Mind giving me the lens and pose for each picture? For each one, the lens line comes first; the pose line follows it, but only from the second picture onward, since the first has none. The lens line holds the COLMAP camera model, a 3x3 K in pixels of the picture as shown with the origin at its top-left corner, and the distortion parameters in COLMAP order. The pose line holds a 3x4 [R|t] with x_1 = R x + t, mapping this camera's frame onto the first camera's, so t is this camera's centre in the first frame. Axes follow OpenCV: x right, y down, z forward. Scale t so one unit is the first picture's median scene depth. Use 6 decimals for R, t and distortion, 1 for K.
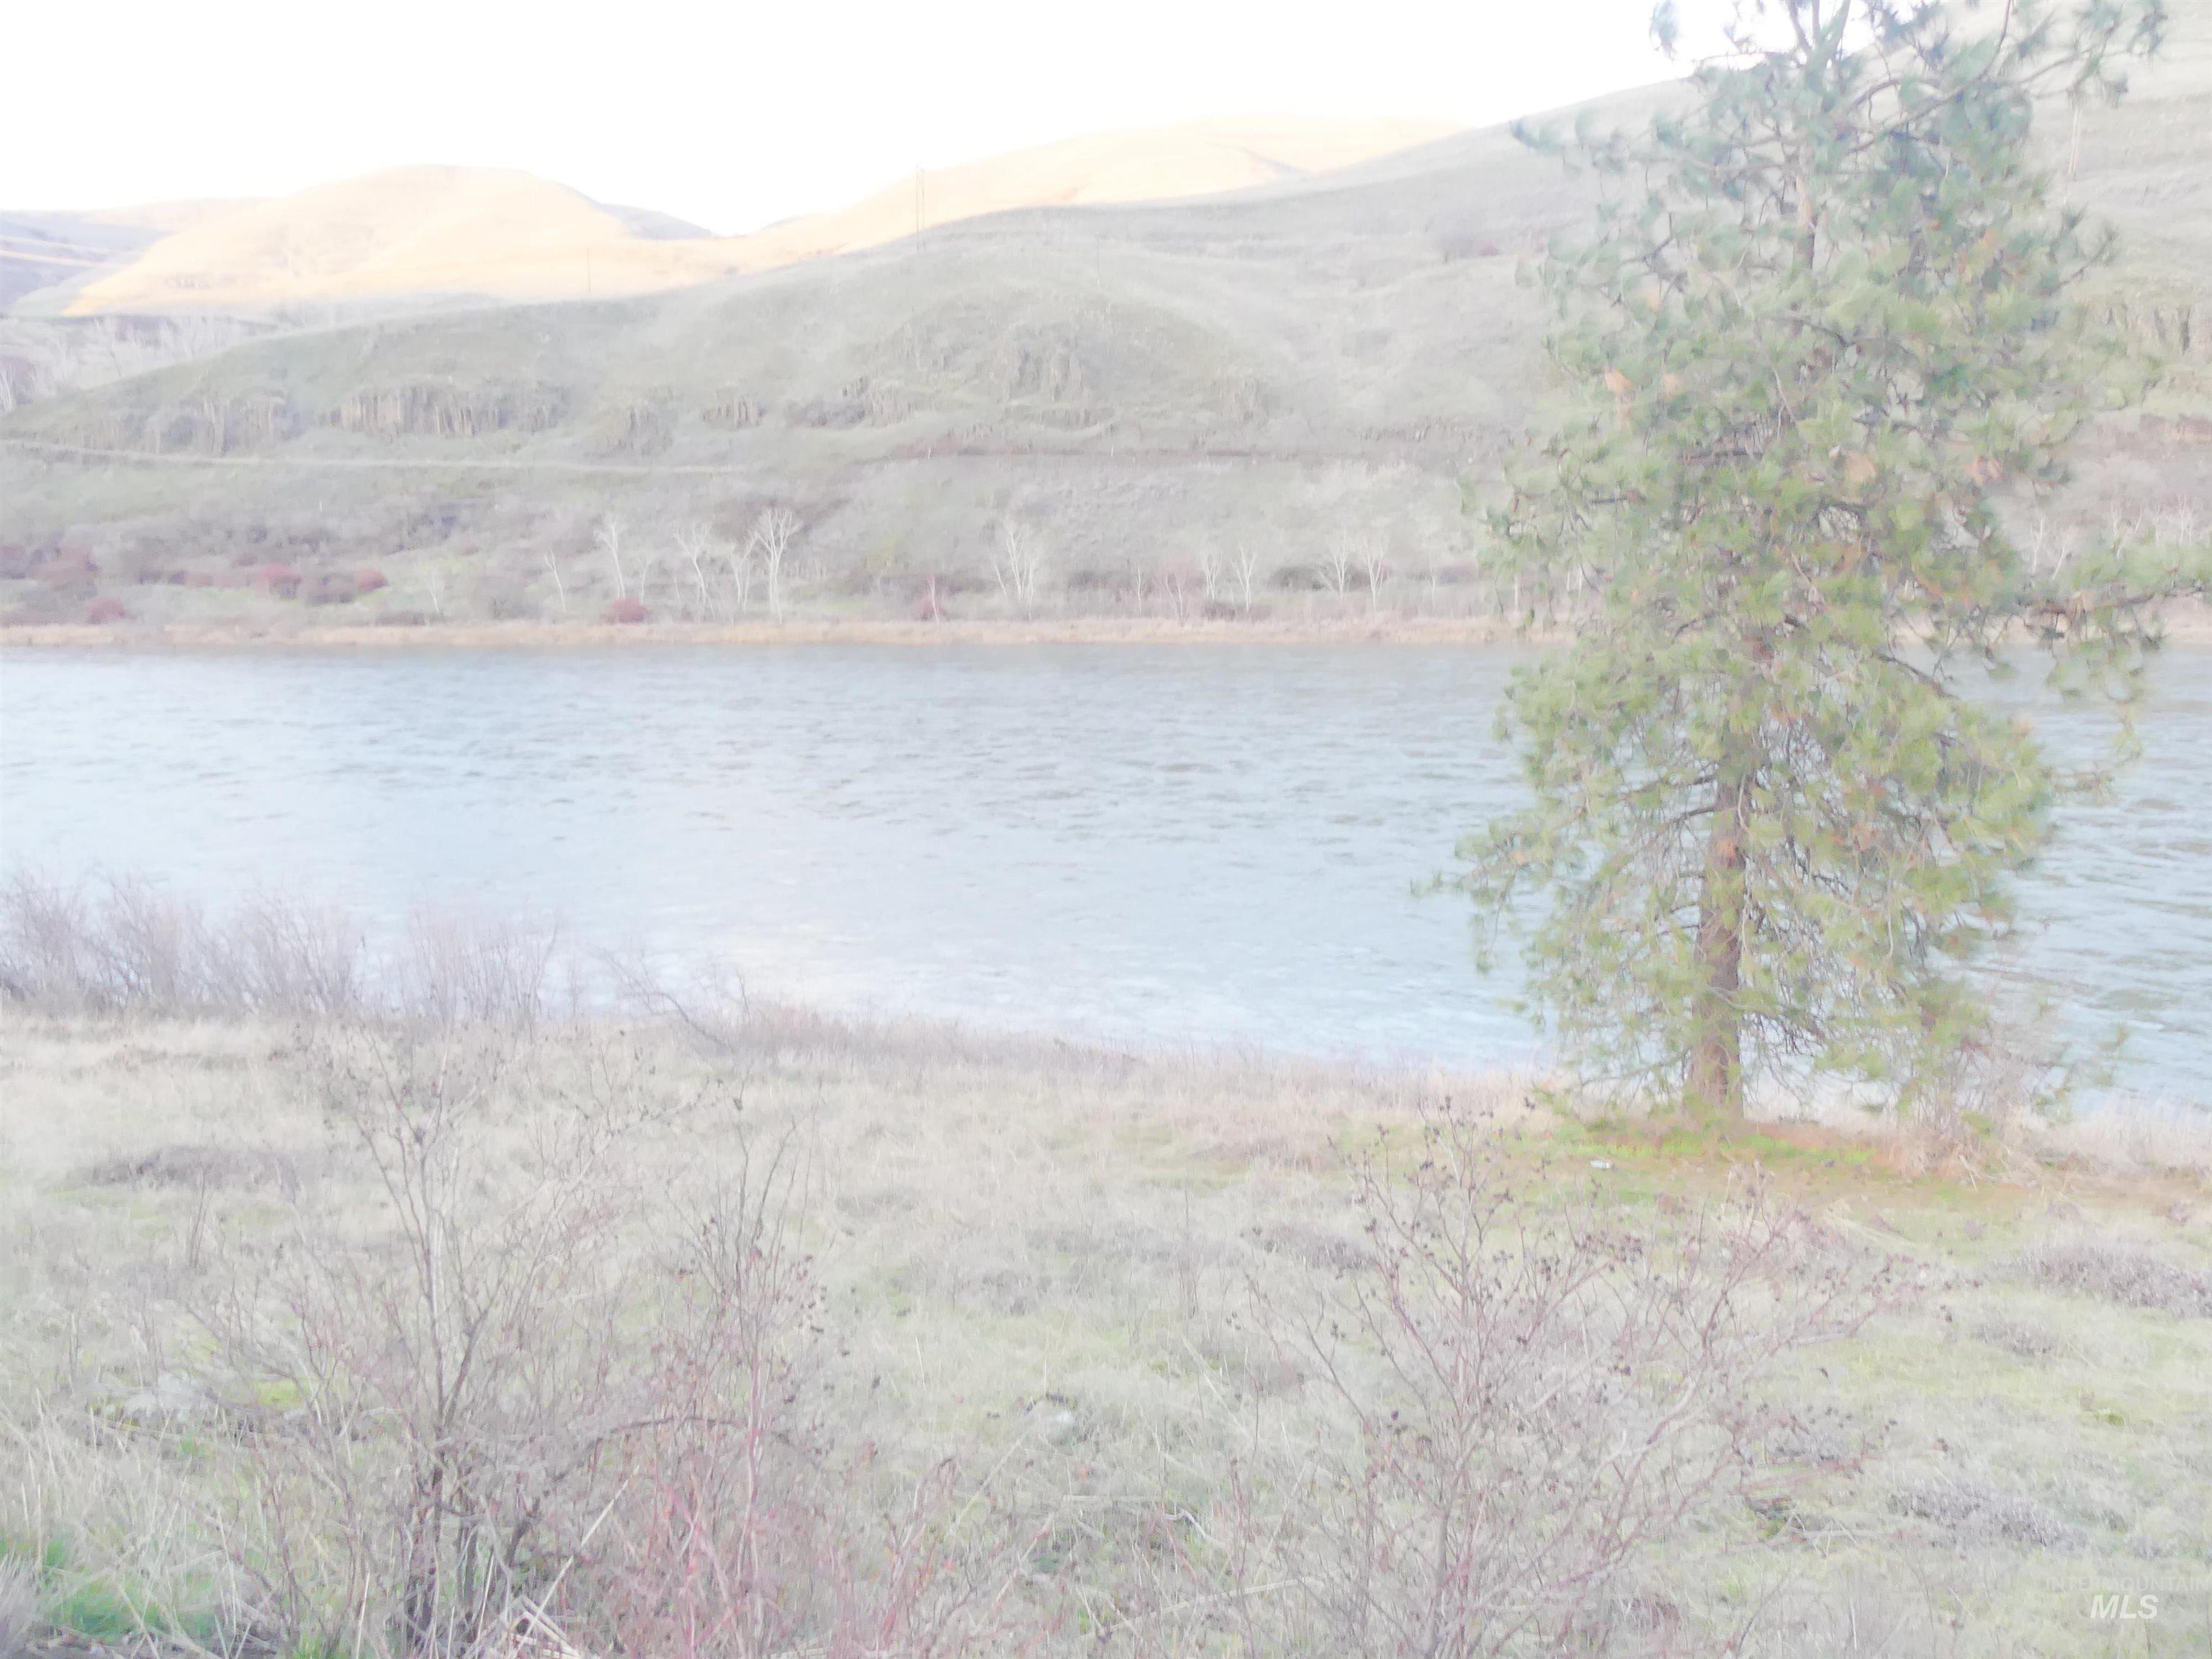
lens RADIAL K [[1680.2, 0, 1122.5], [0, 1680.2, 813.7], [0, 0, 1]] dist [-0.022508, 0.014955]
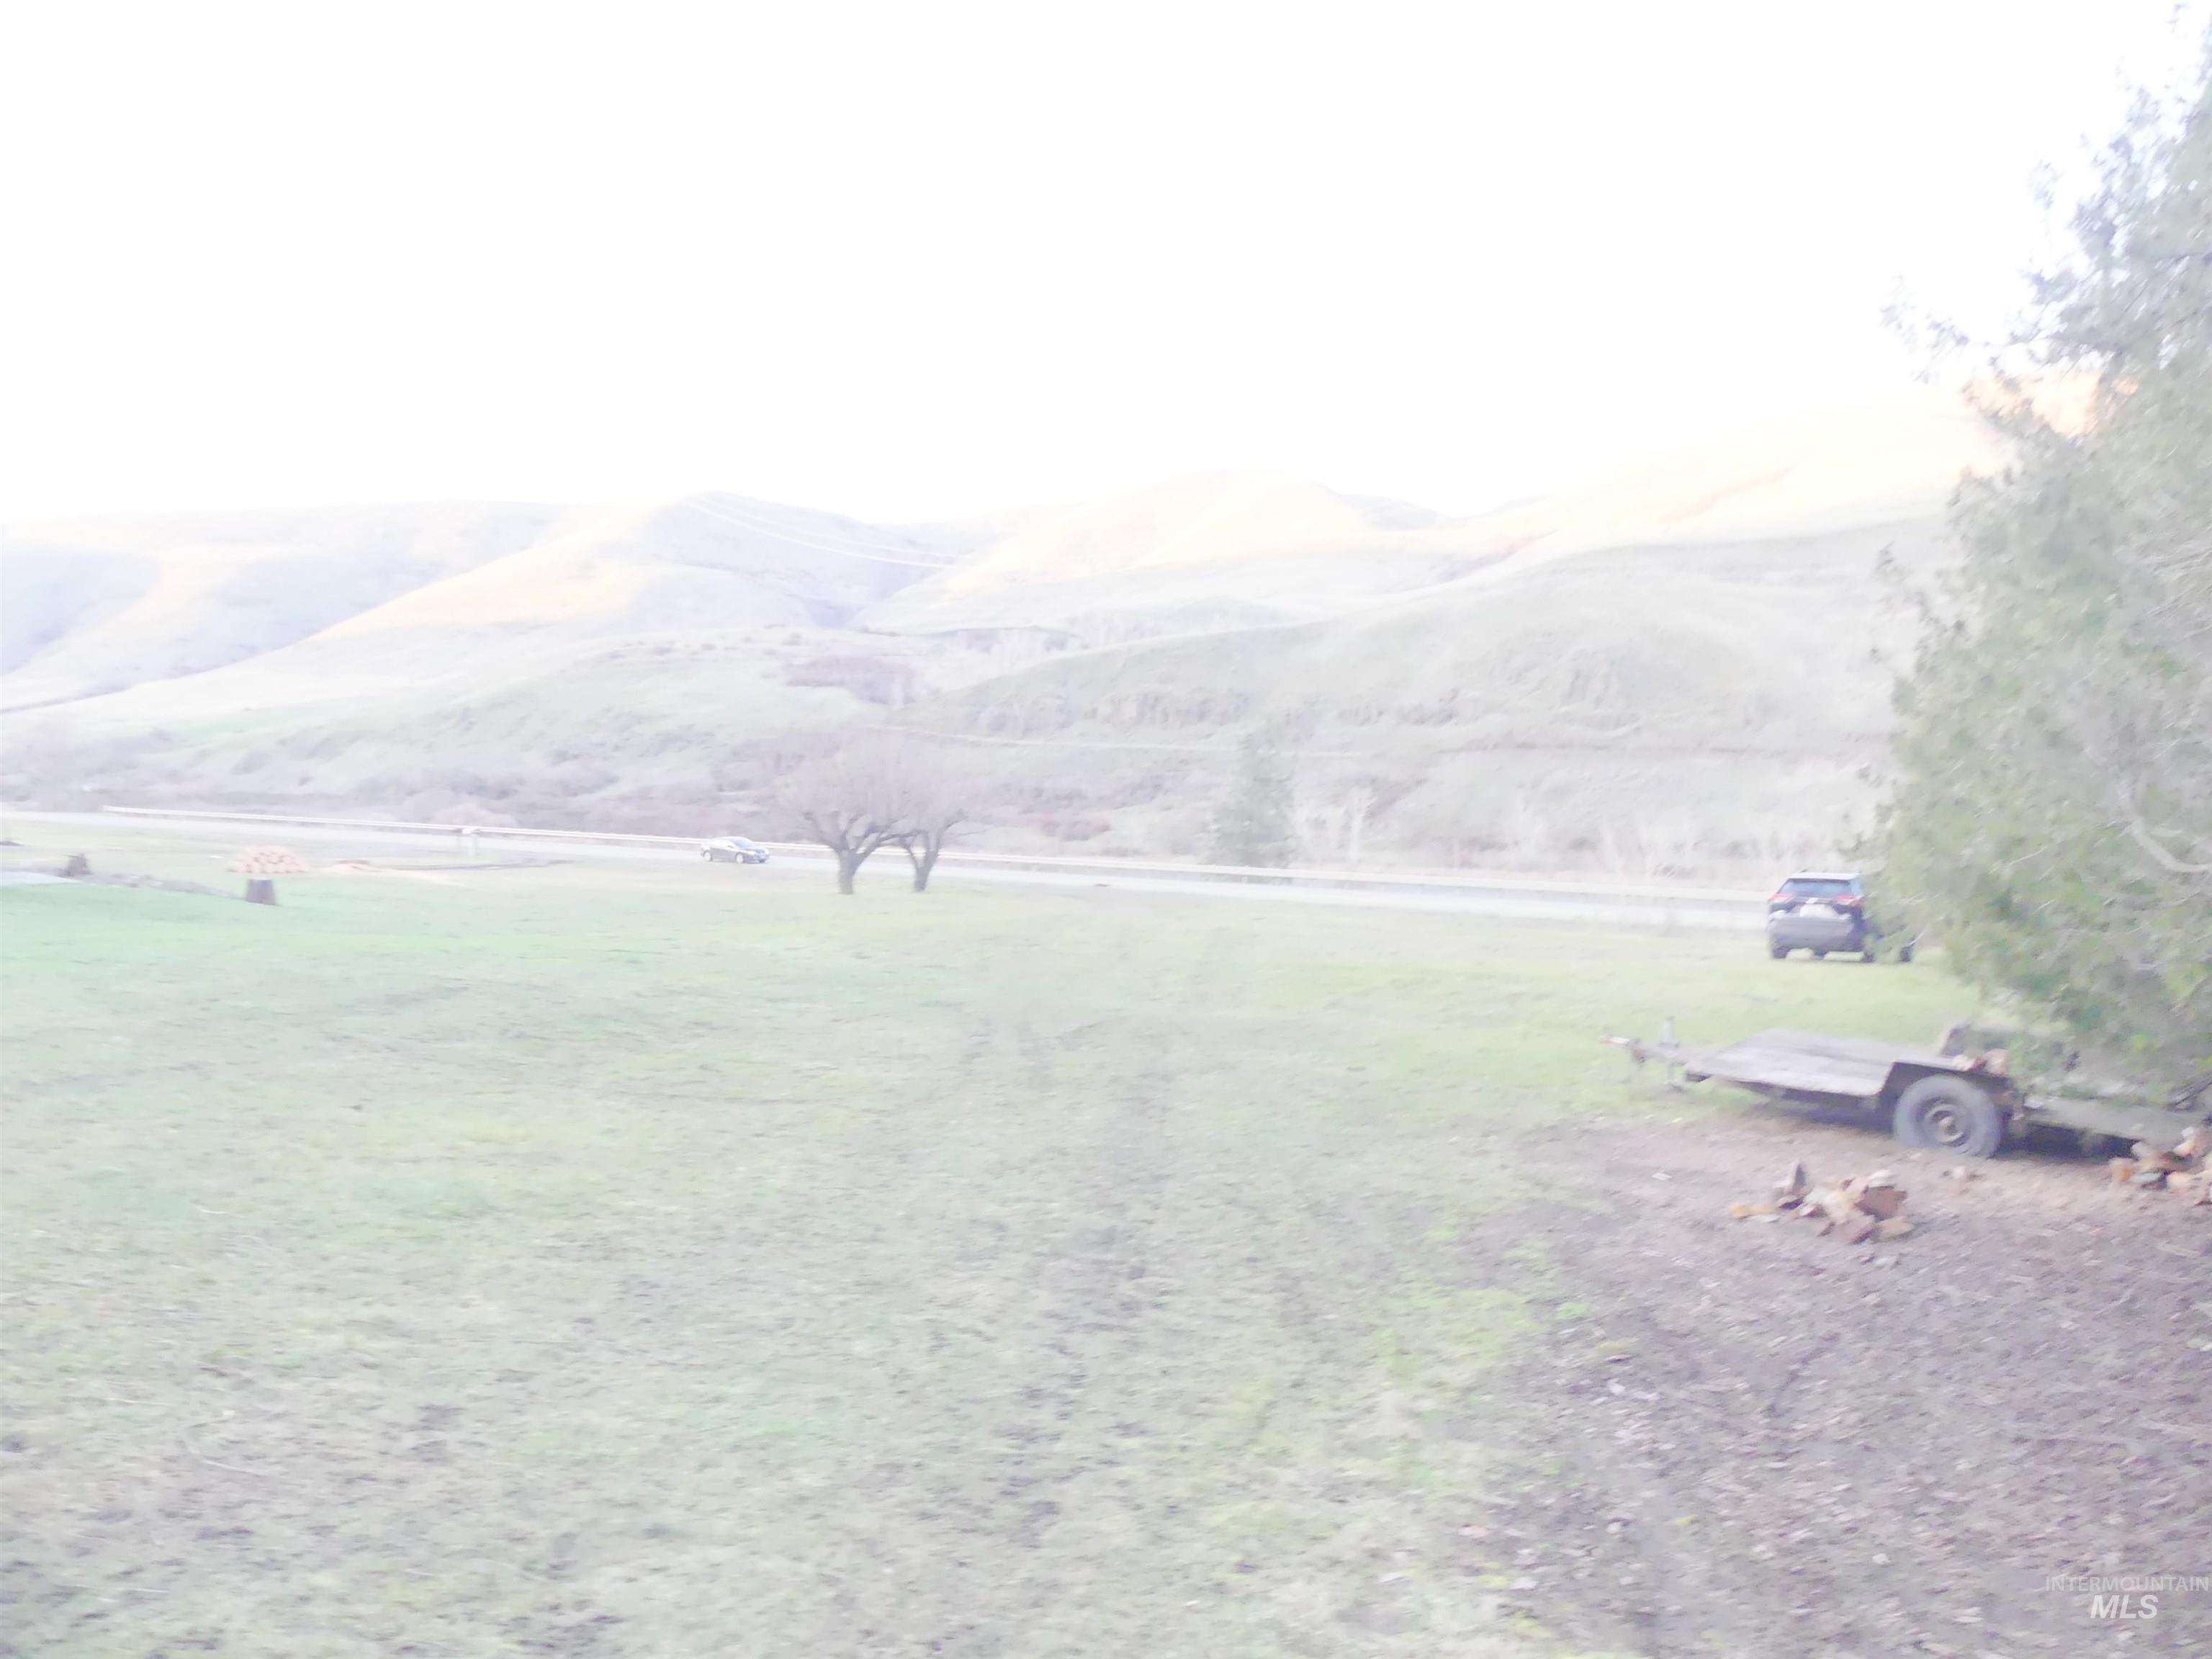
lens RADIAL K [[1680.2, 0, 1111.8], [0, 1680.2, 838.7], [0, 0, 1]] dist [-0.022508, 0.014955]
pose [[0.907530, 0.036766, -0.418374, 0.166123], [-0.093682, 0.988784, -0.116320, 0.040354], [0.409405, 0.144758, 0.900796, -0.307889]]
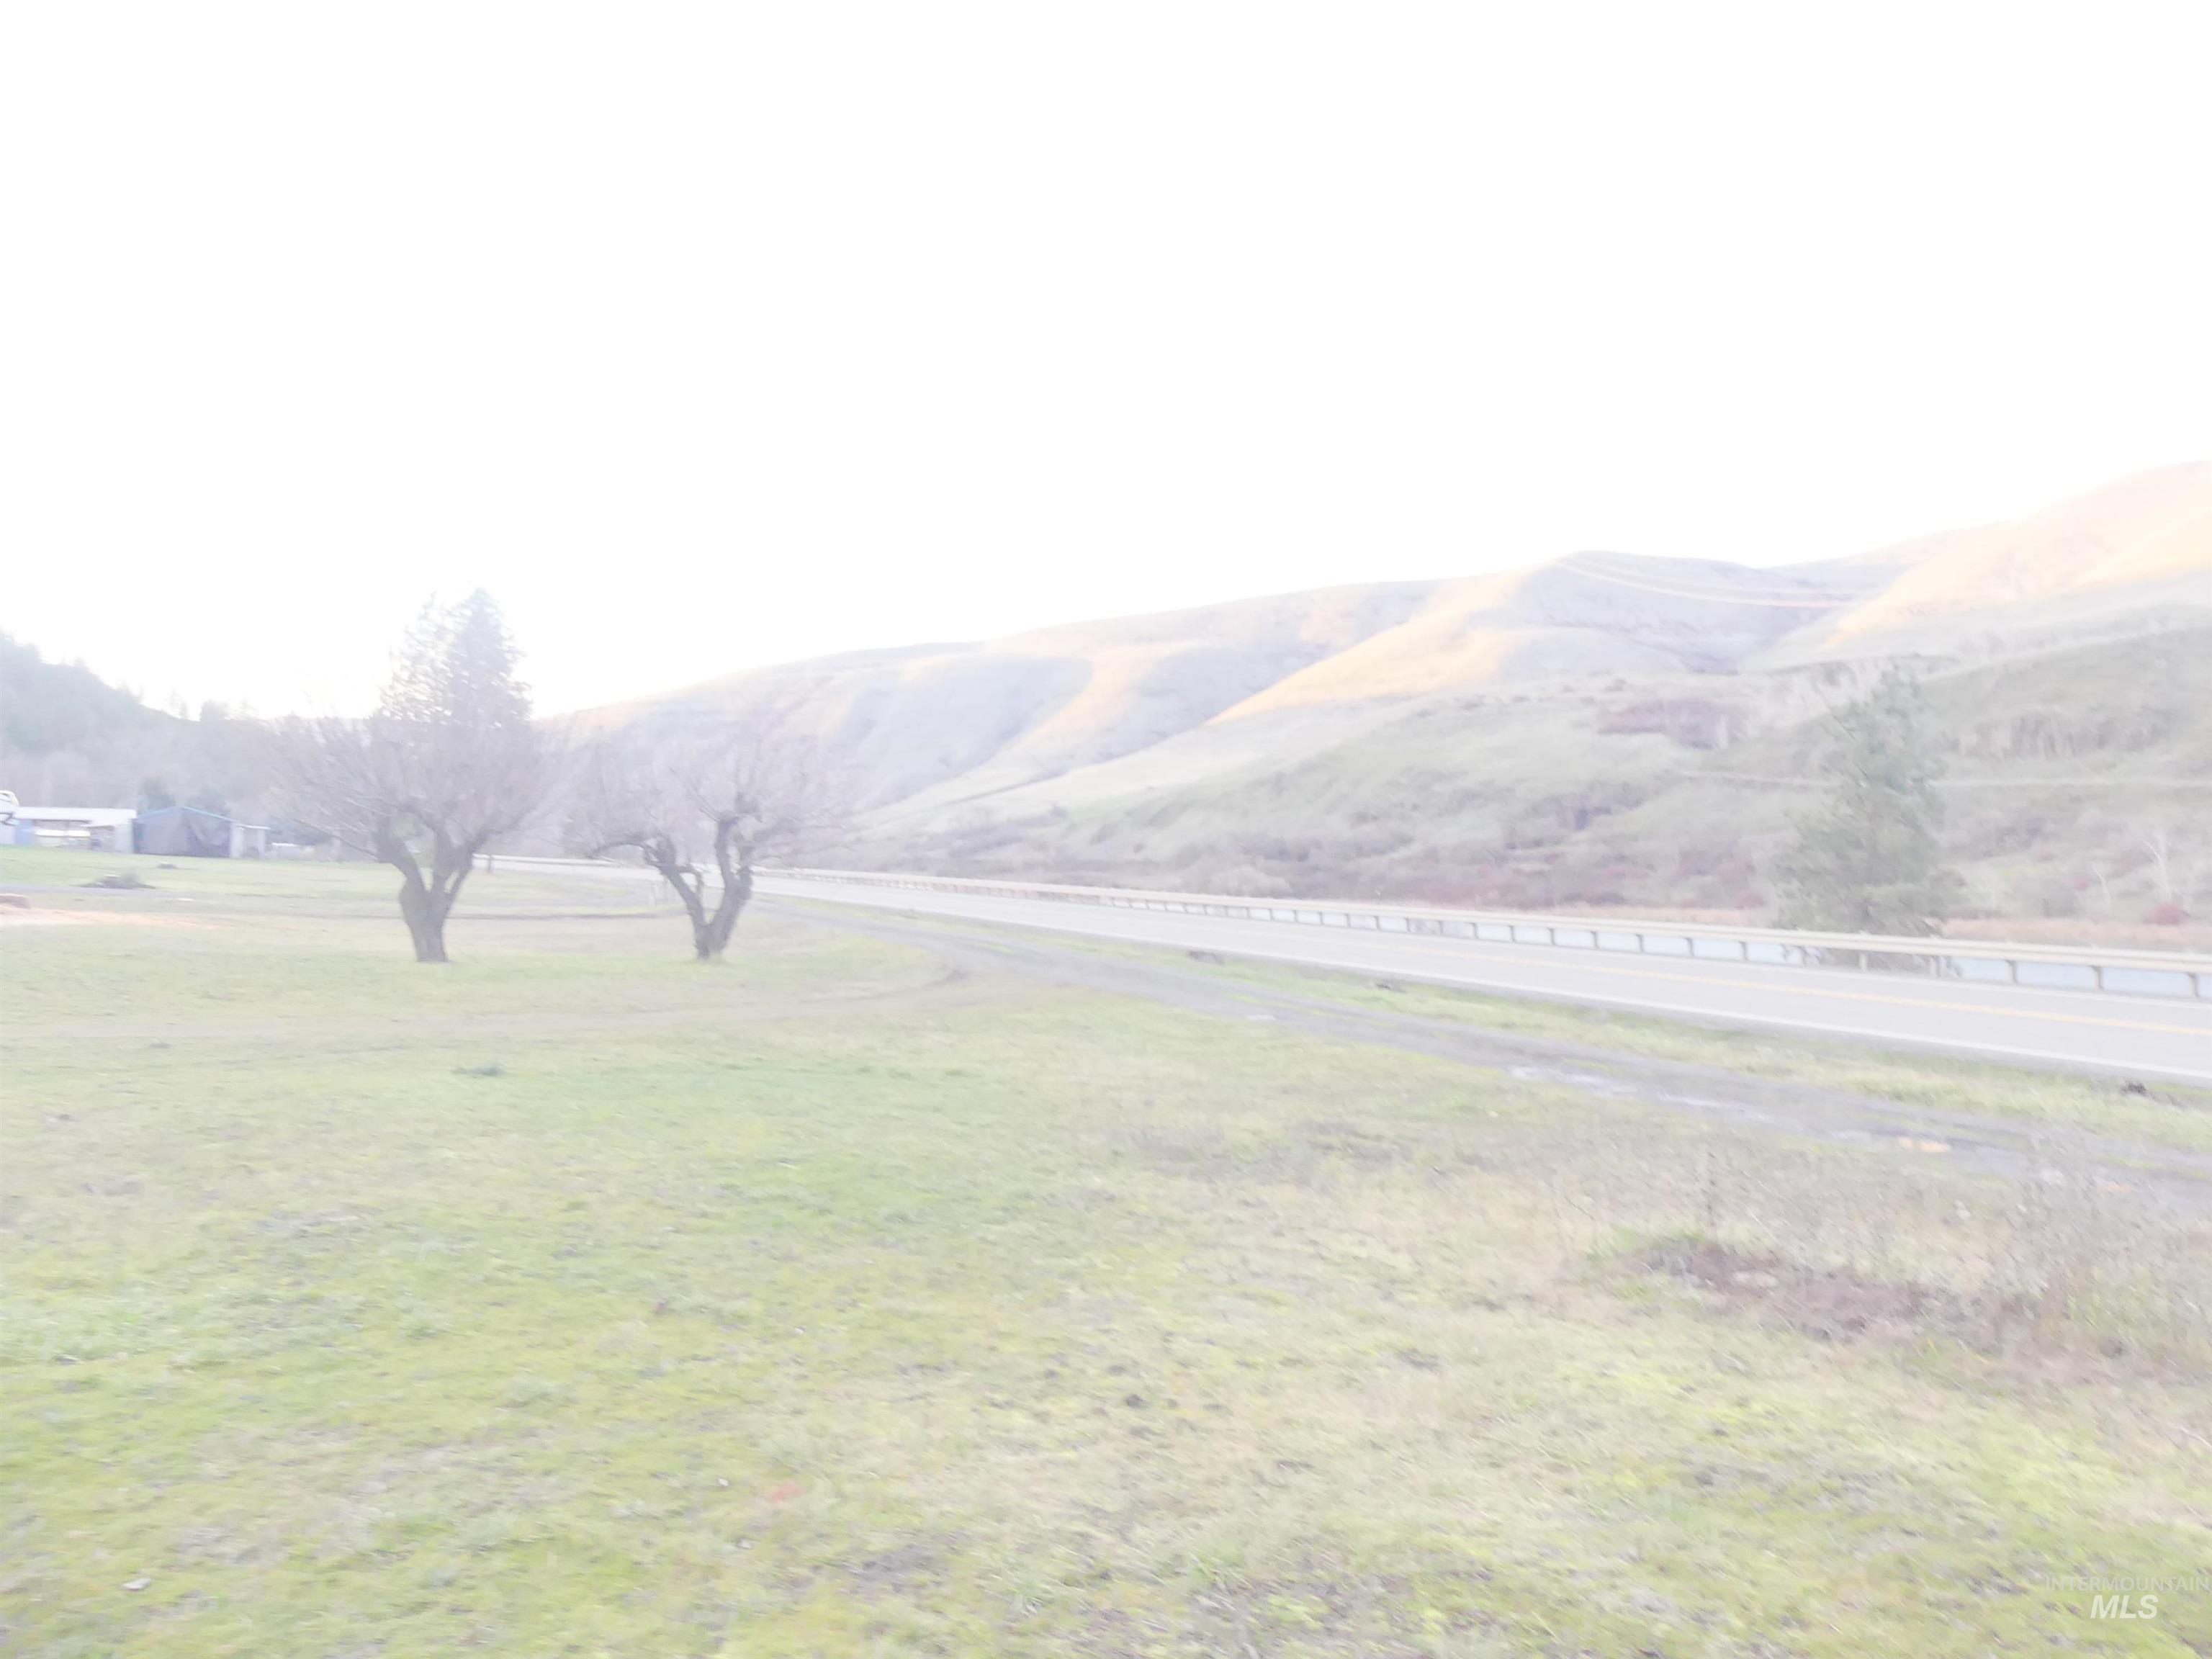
lens RADIAL K [[1680.2, 0, 1117.5], [0, 1680.2, 828.2], [0, 0, 1]] dist [-0.022508, 0.014955]
pose [[0.579647, -0.003799, -0.814859, 0.160846], [-0.135131, 0.985695, -0.100720, 0.021779], [0.803585, 0.168495, 0.570842, -0.153625]]
